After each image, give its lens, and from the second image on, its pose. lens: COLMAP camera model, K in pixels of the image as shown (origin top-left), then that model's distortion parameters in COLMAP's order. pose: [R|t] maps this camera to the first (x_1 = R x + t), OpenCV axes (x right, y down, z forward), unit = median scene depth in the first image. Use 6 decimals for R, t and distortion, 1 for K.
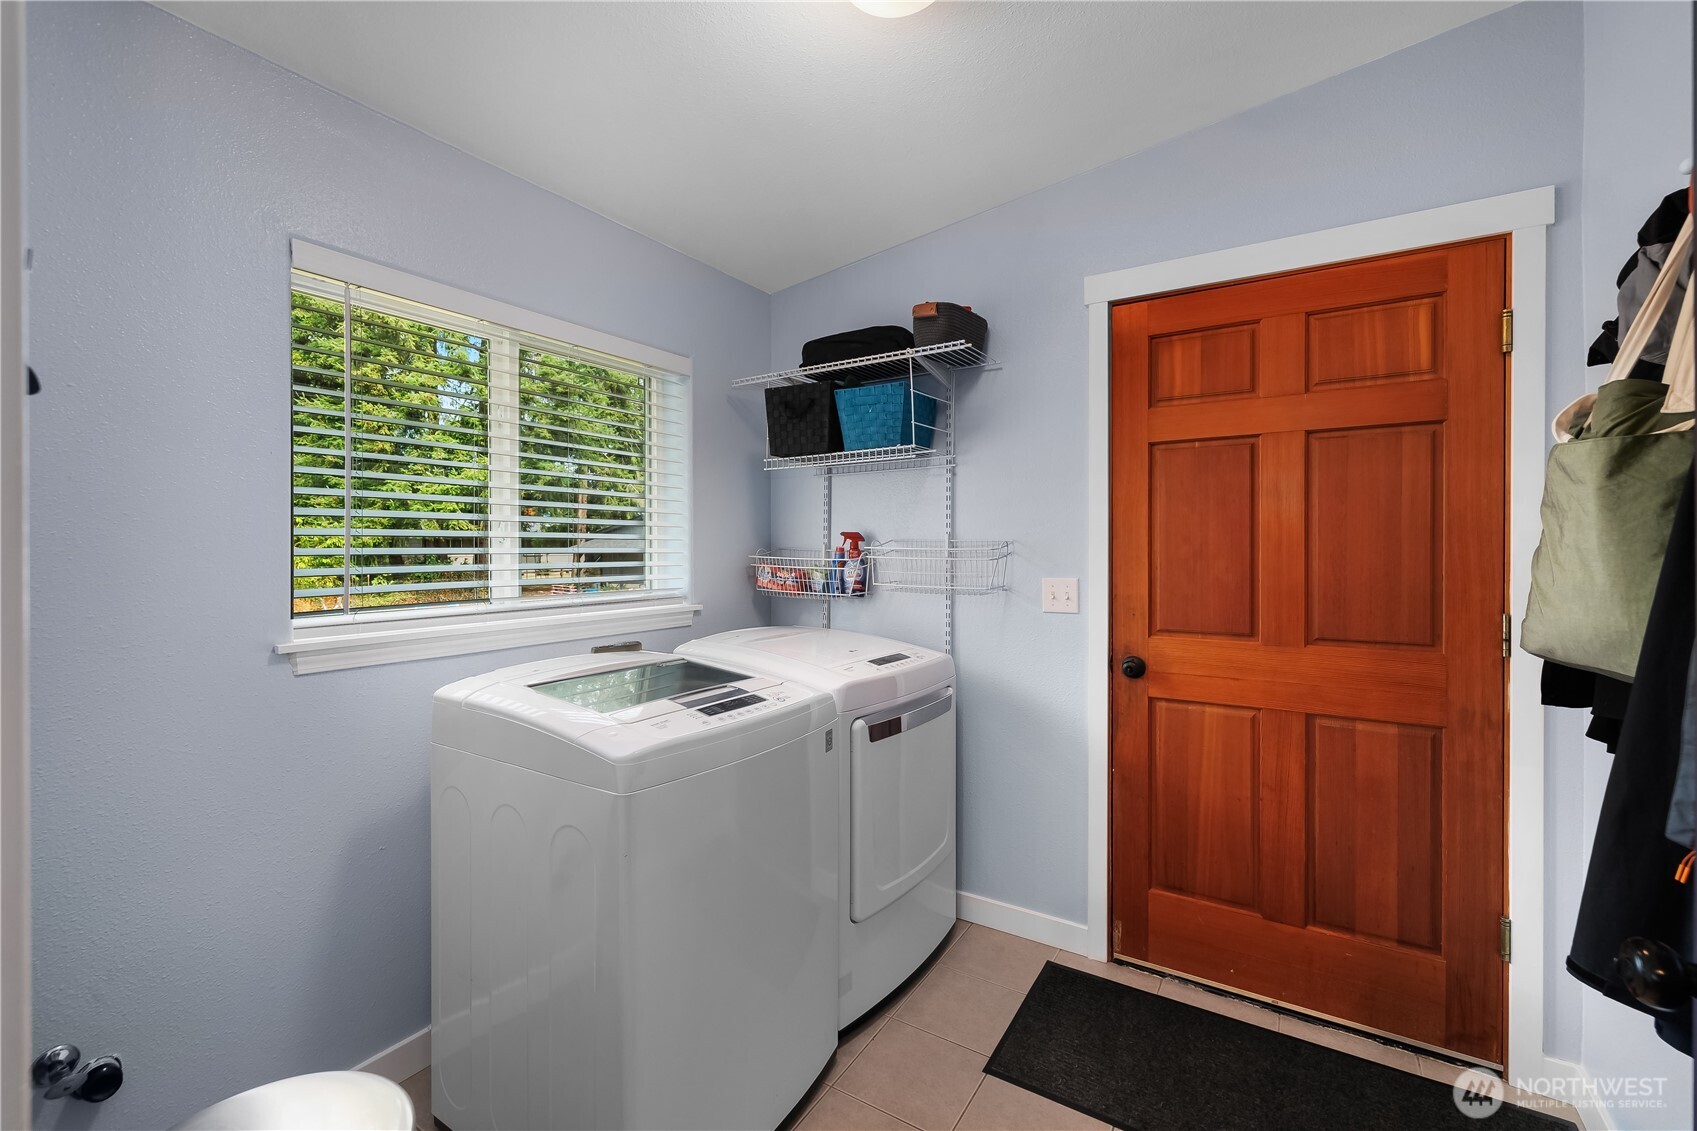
lens RADIAL K [[710.6, 0, 846.3], [0, 710.6, 555.5], [0, 0, 1]] dist [-0.001509, -0.000044]
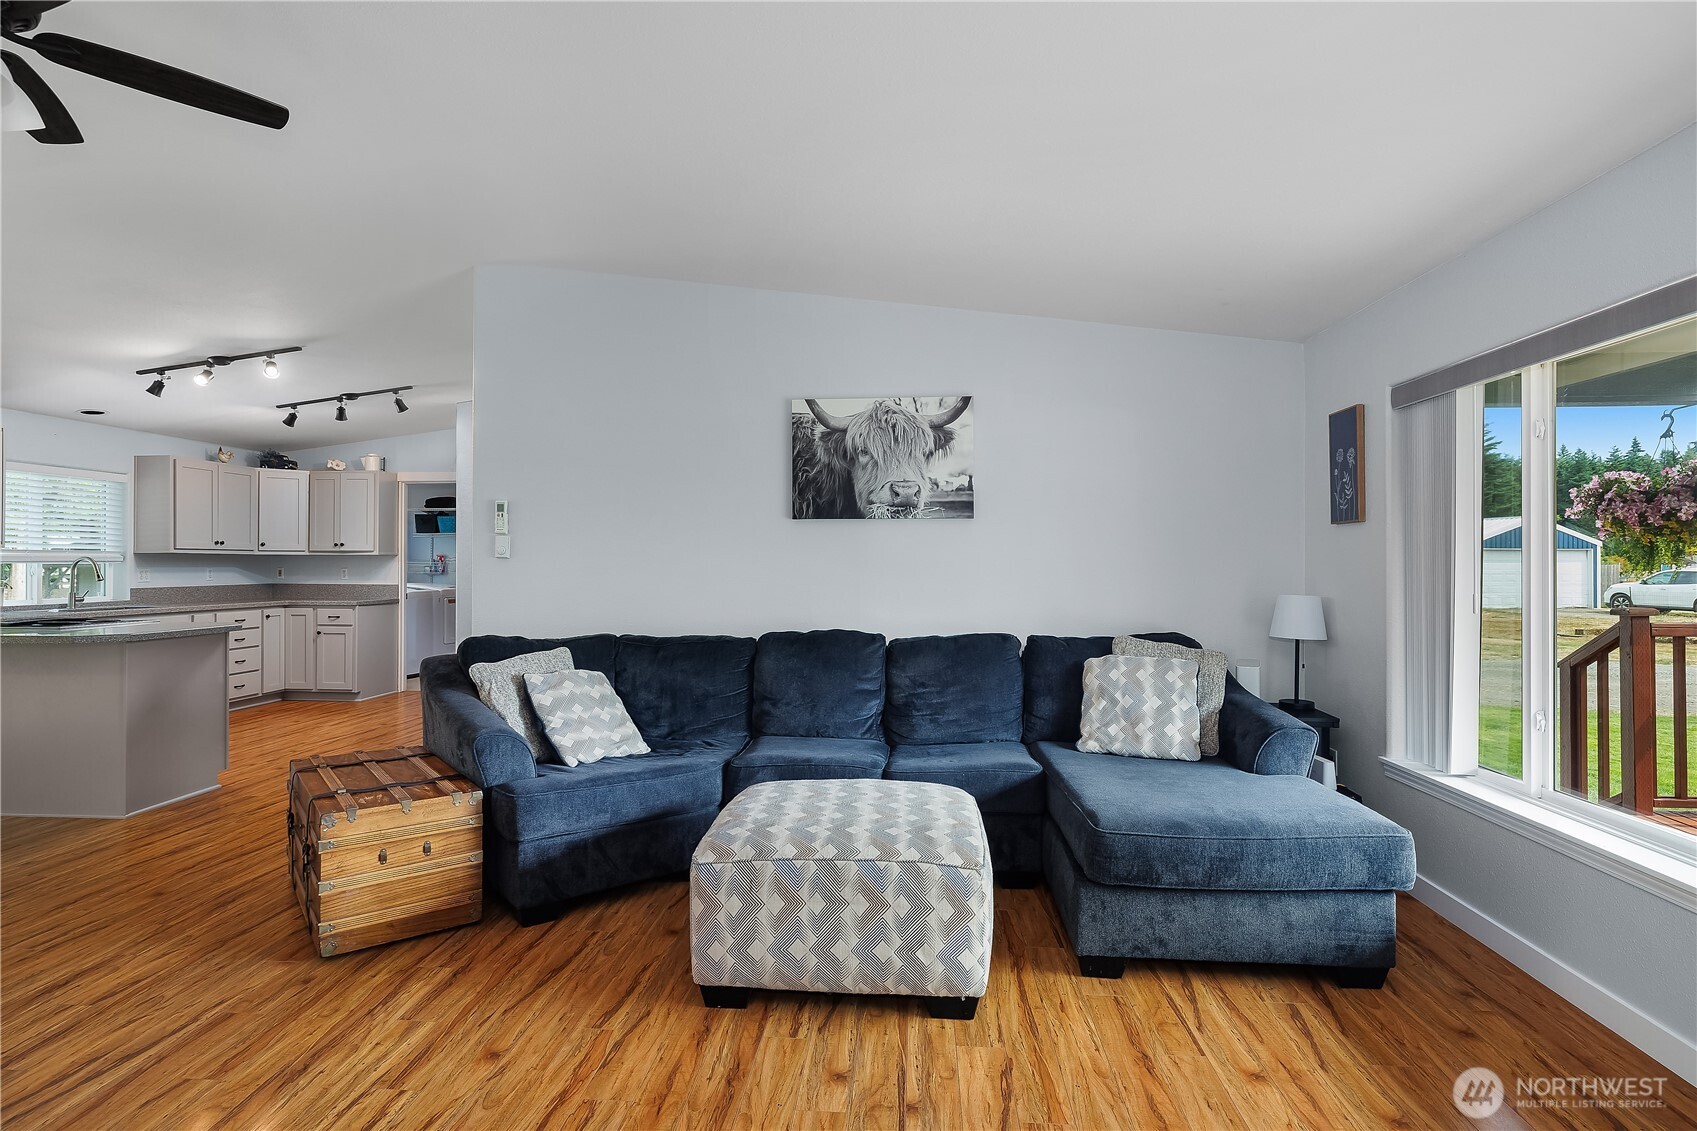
lens RADIAL K [[869.2, 0, 845.4], [0, 869.2, 565.2], [0, 0, 1]] dist [-0.001777, -0.000155]
pose [[0.882931, 0.003497, 0.469489, -0.239626], [0.001332, 0.999950, -0.009952, 0.062744], [-0.469500, 0.009412, 0.882882, -3.663474]]
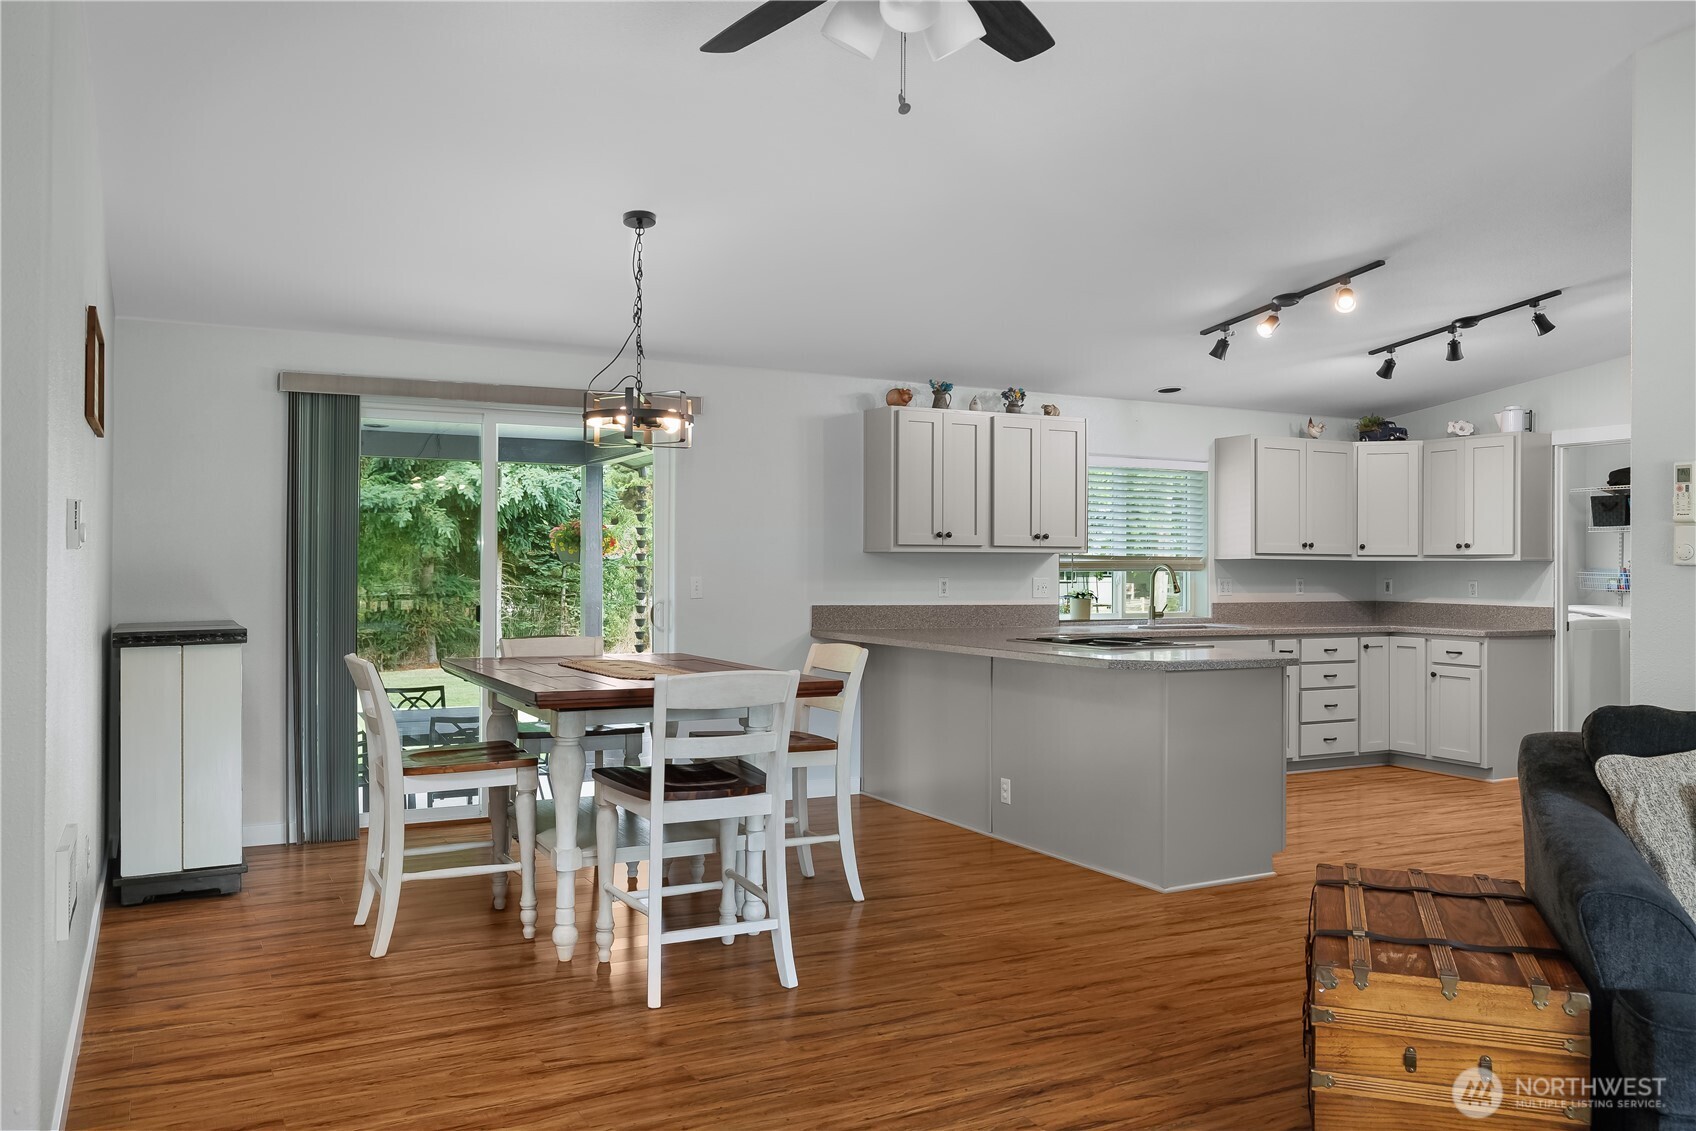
lens RADIAL K [[1288.2, 0, 840.7], [0, 1288.2, 560.3], [0, 0, 1]] dist [0.000551, 0.002281]
pose [[0.869177, 0.007356, -0.494447, -0.152133], [-0.016393, 0.999768, -0.013944, 0.059391], [0.494230, 0.020225, 0.869096, -3.525762]]
